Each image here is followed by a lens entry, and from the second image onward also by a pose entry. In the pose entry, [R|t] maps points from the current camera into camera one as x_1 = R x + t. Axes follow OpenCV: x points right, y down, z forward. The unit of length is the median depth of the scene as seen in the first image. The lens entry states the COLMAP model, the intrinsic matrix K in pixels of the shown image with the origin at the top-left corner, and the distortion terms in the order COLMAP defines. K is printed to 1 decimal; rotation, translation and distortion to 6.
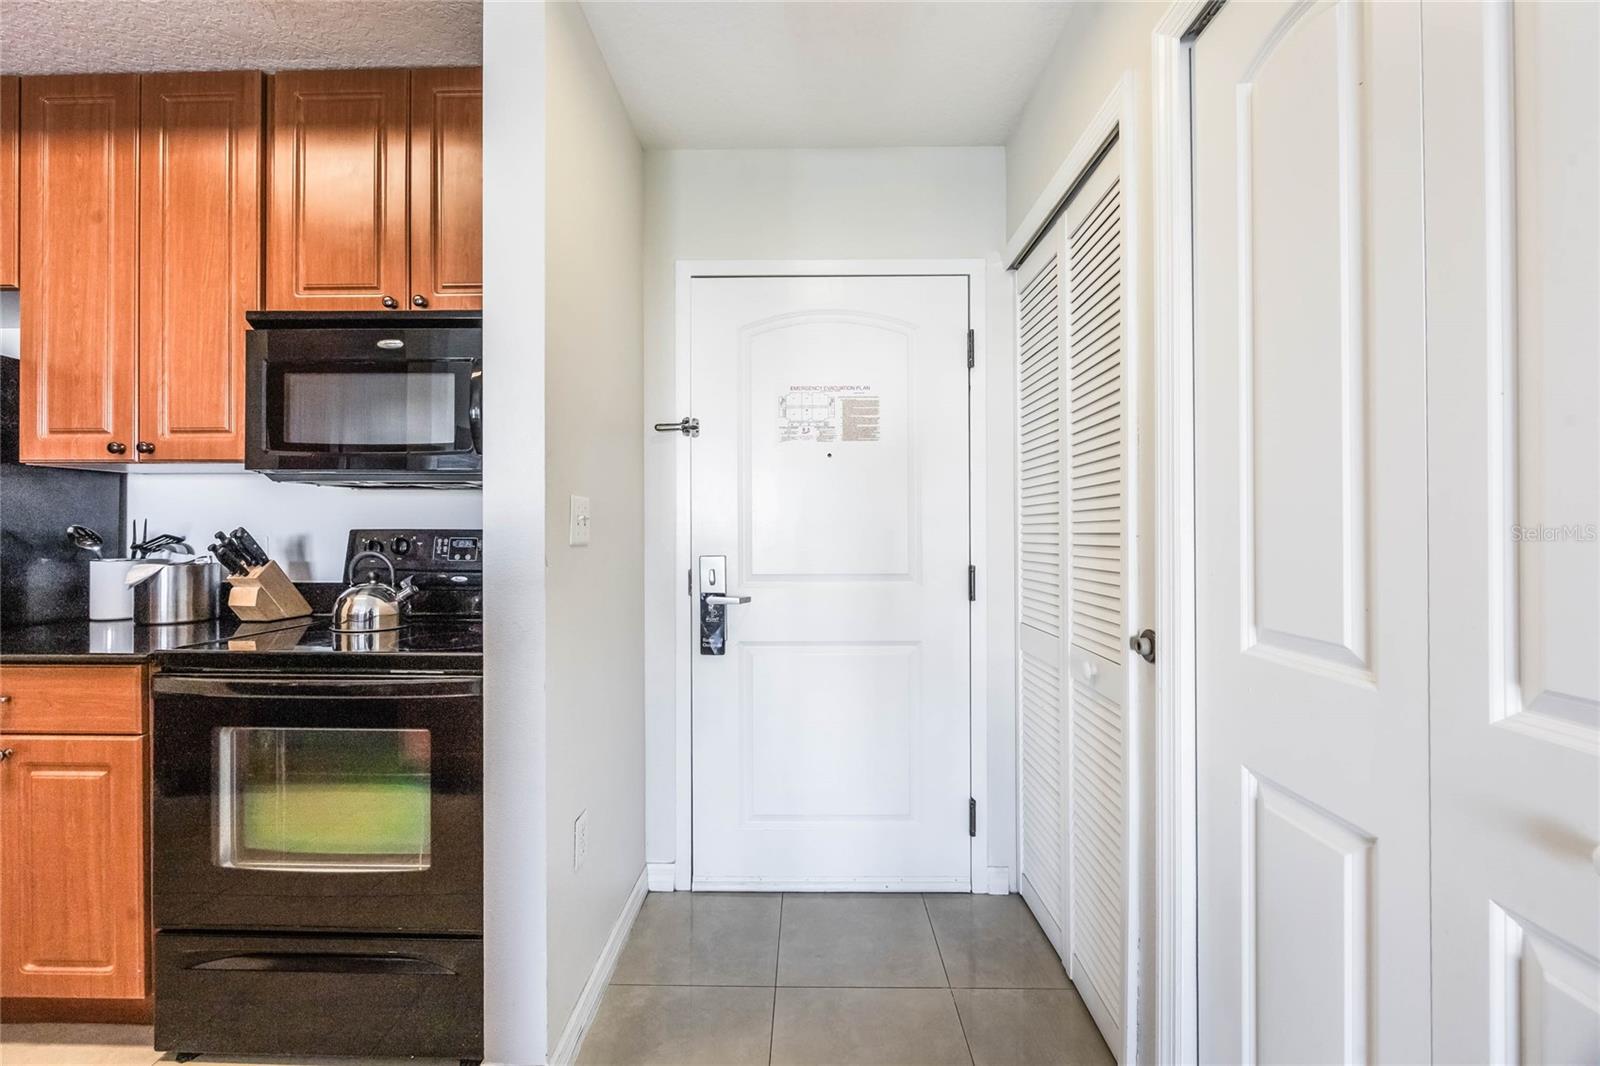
lens RADIAL K [[636.4, 0, 809.9], [0, 636.4, 490.9], [0, 0, 1]] dist [0.008542, -0.002657]
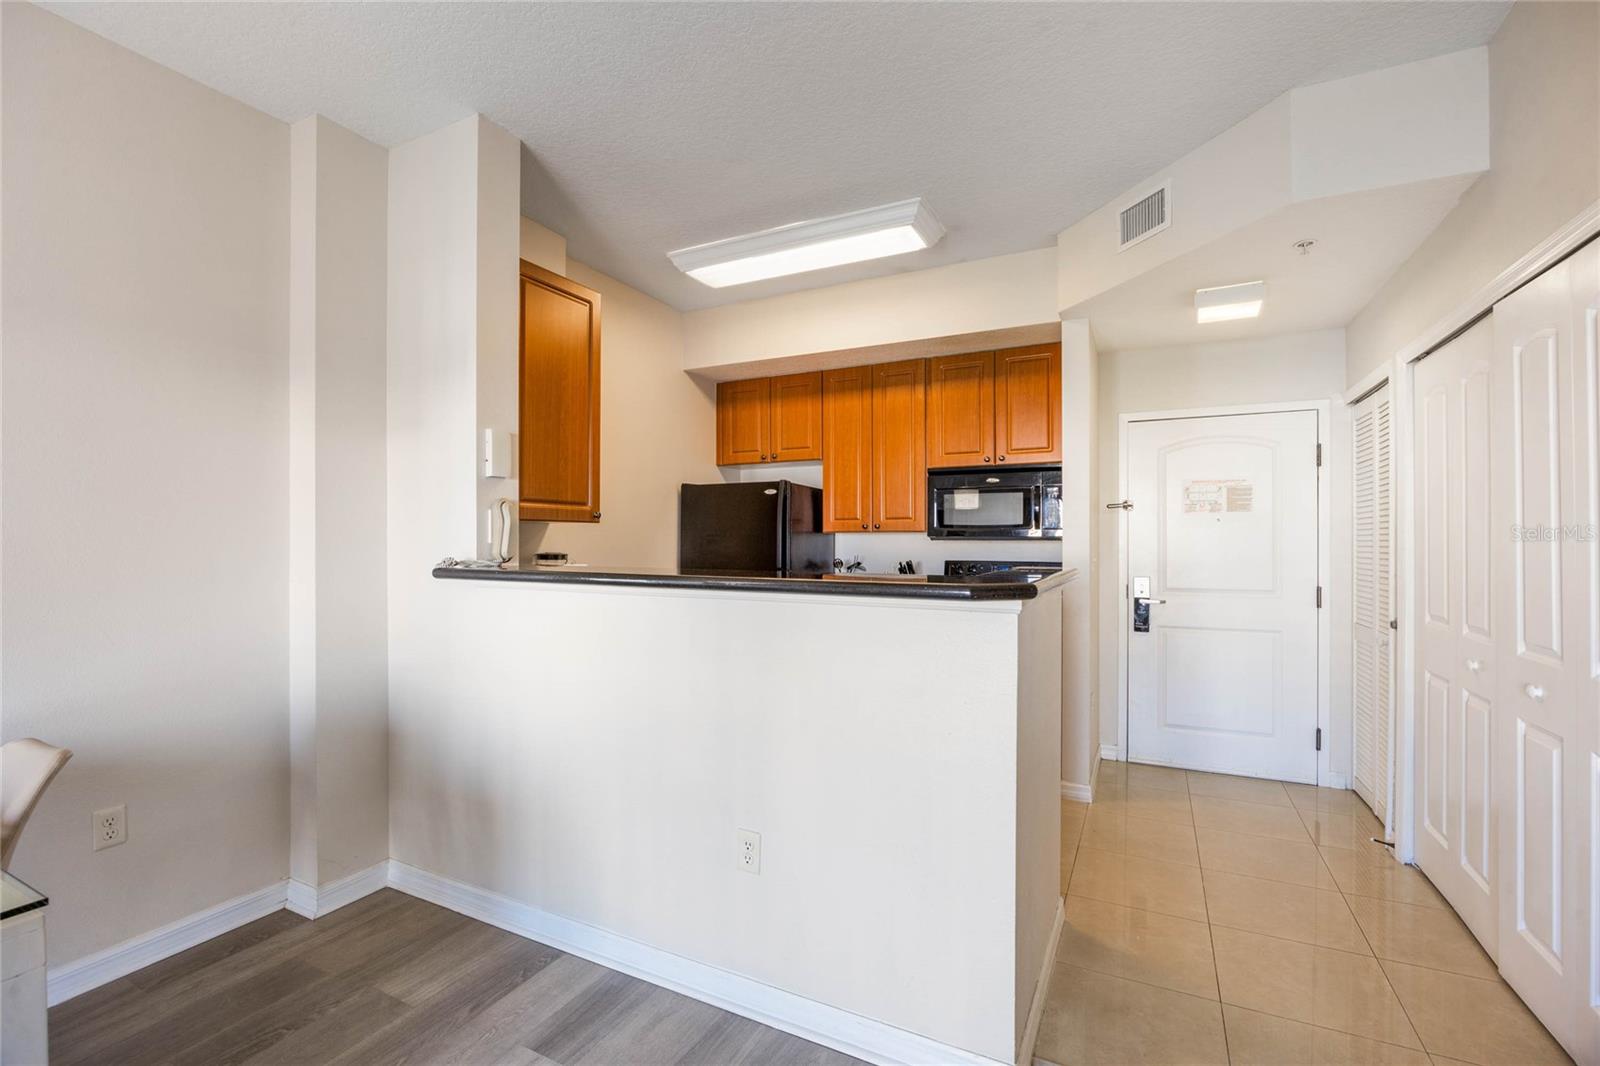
lens RADIAL K [[682.2, 0, 804.0], [0, 682.2, 538.9], [0, 0, 1]] dist [-0.008694, -0.000156]
pose [[0.891442, -0.003907, -0.453118, -0.134024], [0.031721, 0.998048, 0.053800, -0.139832], [0.452023, -0.062333, 0.889826, -1.139392]]
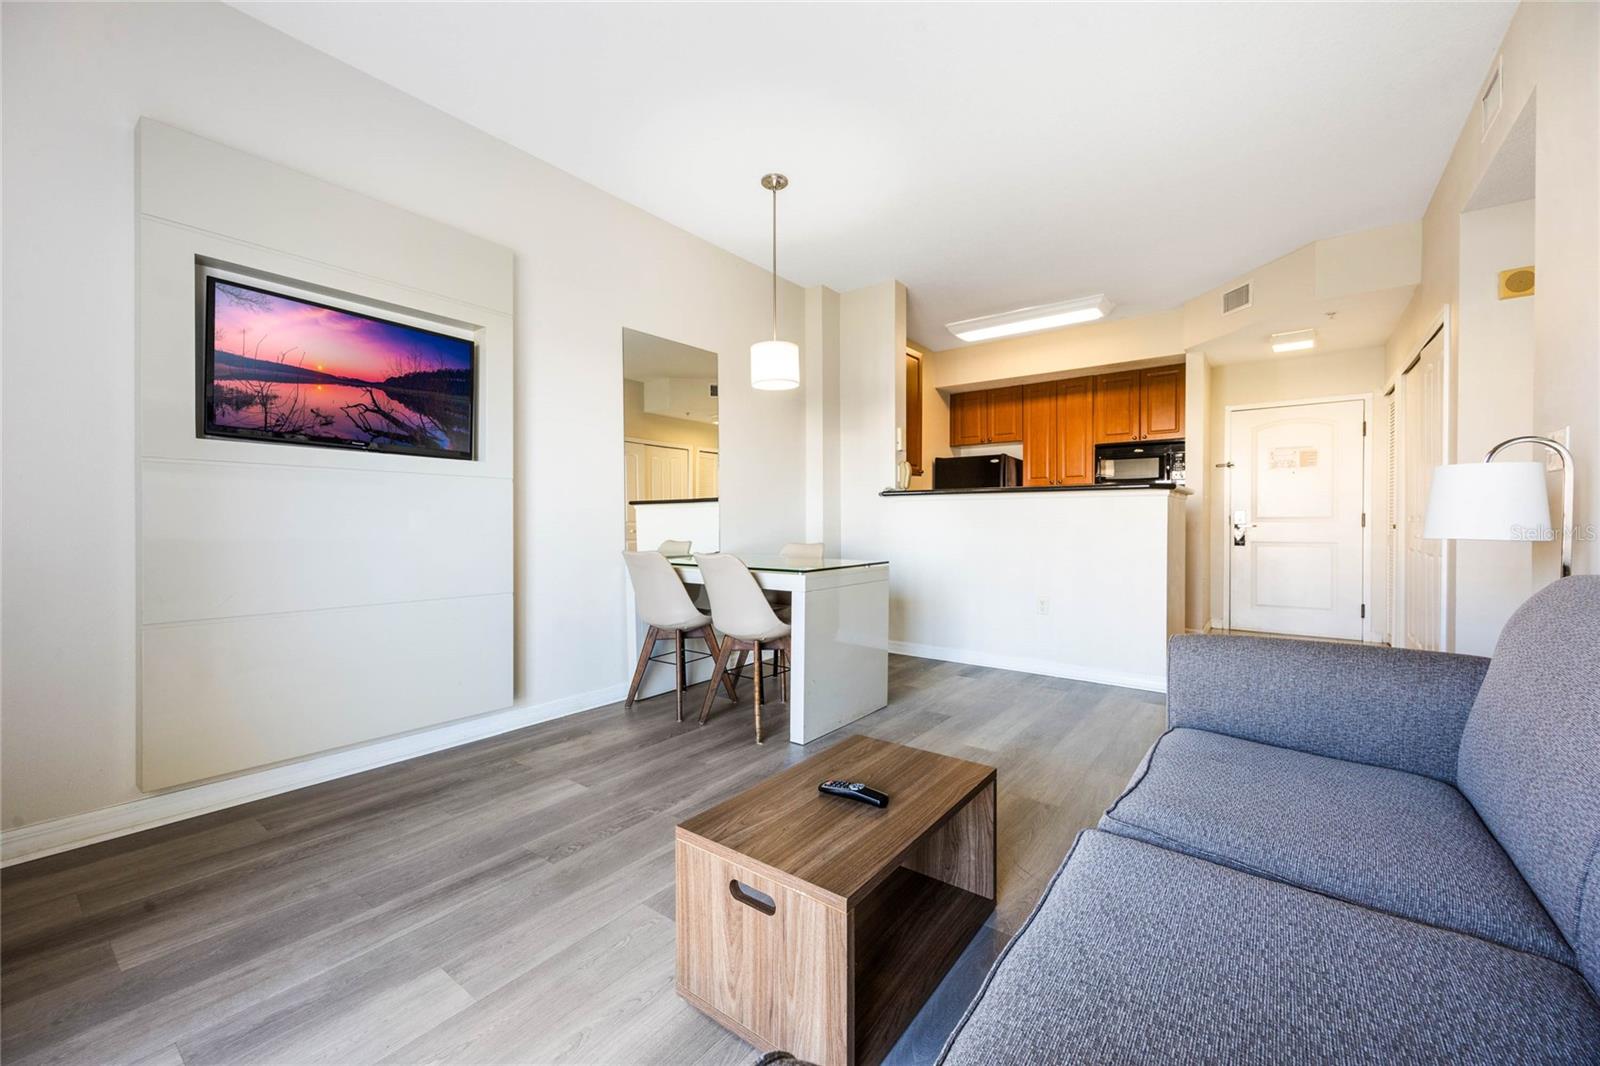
lens RADIAL K [[636.4, 0, 813.6], [0, 636.4, 533.4], [0, 0, 1]] dist [0.008542, -0.002657]
pose [[0.806864, 0.002999, -0.590730, -0.008333], [0.042634, 0.997084, 0.063296, -0.056699], [0.589197, -0.076257, 0.804383, -2.404027]]
